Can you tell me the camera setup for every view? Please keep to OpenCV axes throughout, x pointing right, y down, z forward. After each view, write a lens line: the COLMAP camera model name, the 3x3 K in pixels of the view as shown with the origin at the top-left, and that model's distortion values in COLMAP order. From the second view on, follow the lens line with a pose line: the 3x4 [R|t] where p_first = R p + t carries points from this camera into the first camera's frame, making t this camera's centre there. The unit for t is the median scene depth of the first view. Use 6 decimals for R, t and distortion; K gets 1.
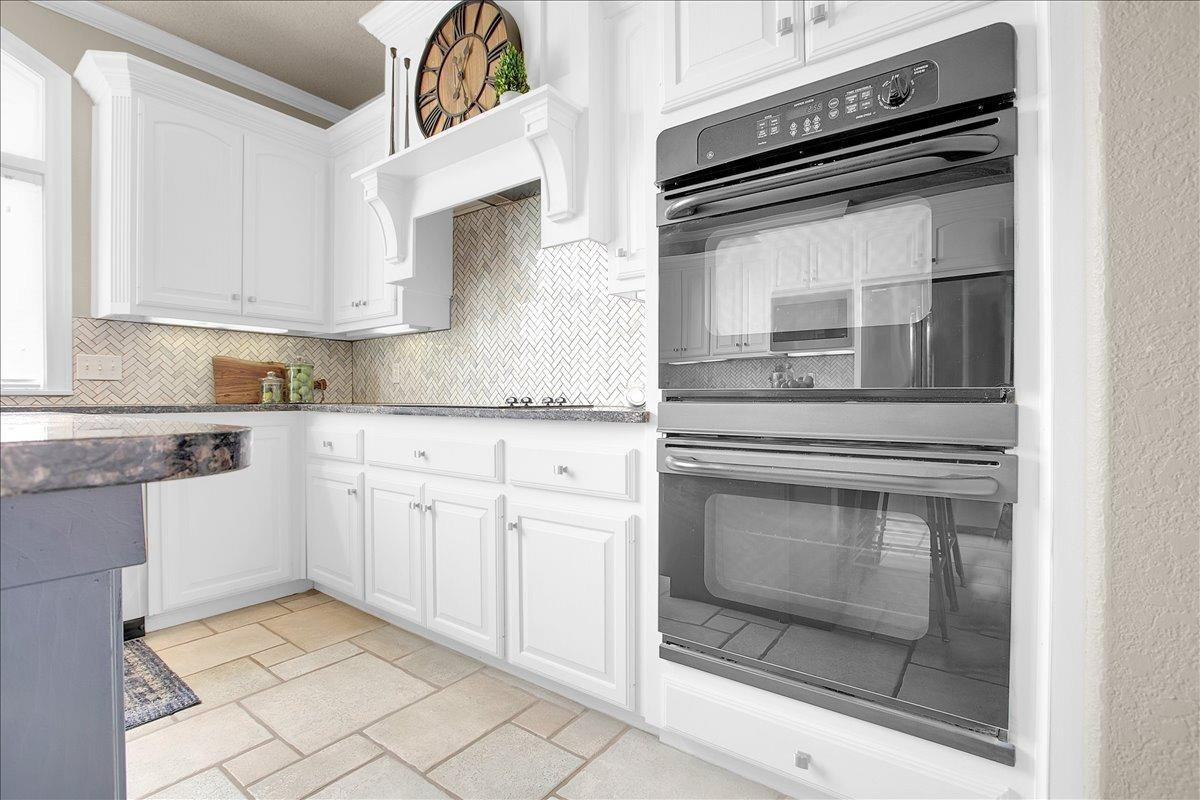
lens RADIAL K [[557.9, 0, 597.0], [0, 557.9, 397.9], [0, 0, 1]] dist [0.001813, 0.001049]
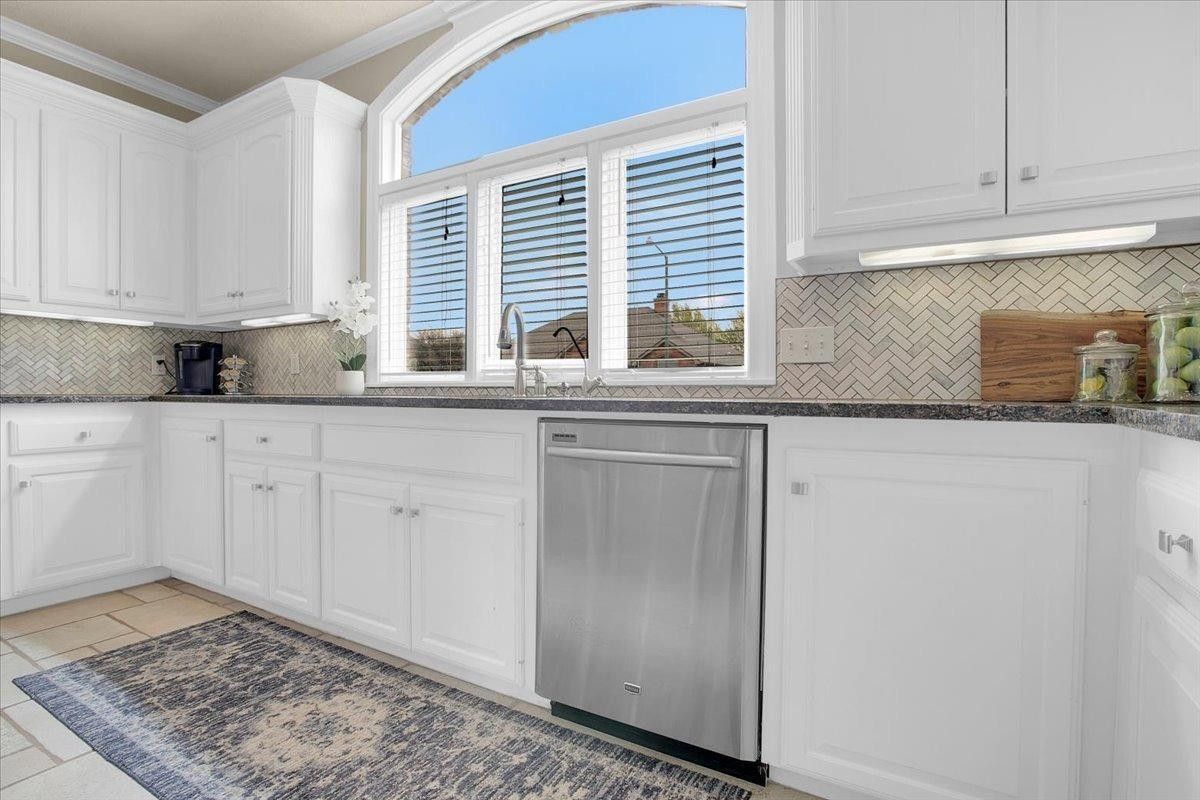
lens RADIAL K [[557.9, 0, 602.8], [0, 557.9, 388.8], [0, 0, 1]] dist [0.001813, 0.001049]
pose [[0.119707, -0.000421, -0.992809, -0.192880], [-0.002341, 0.999997, -0.000706, 0.000821], [0.992806, 0.002408, 0.119706, 0.564613]]
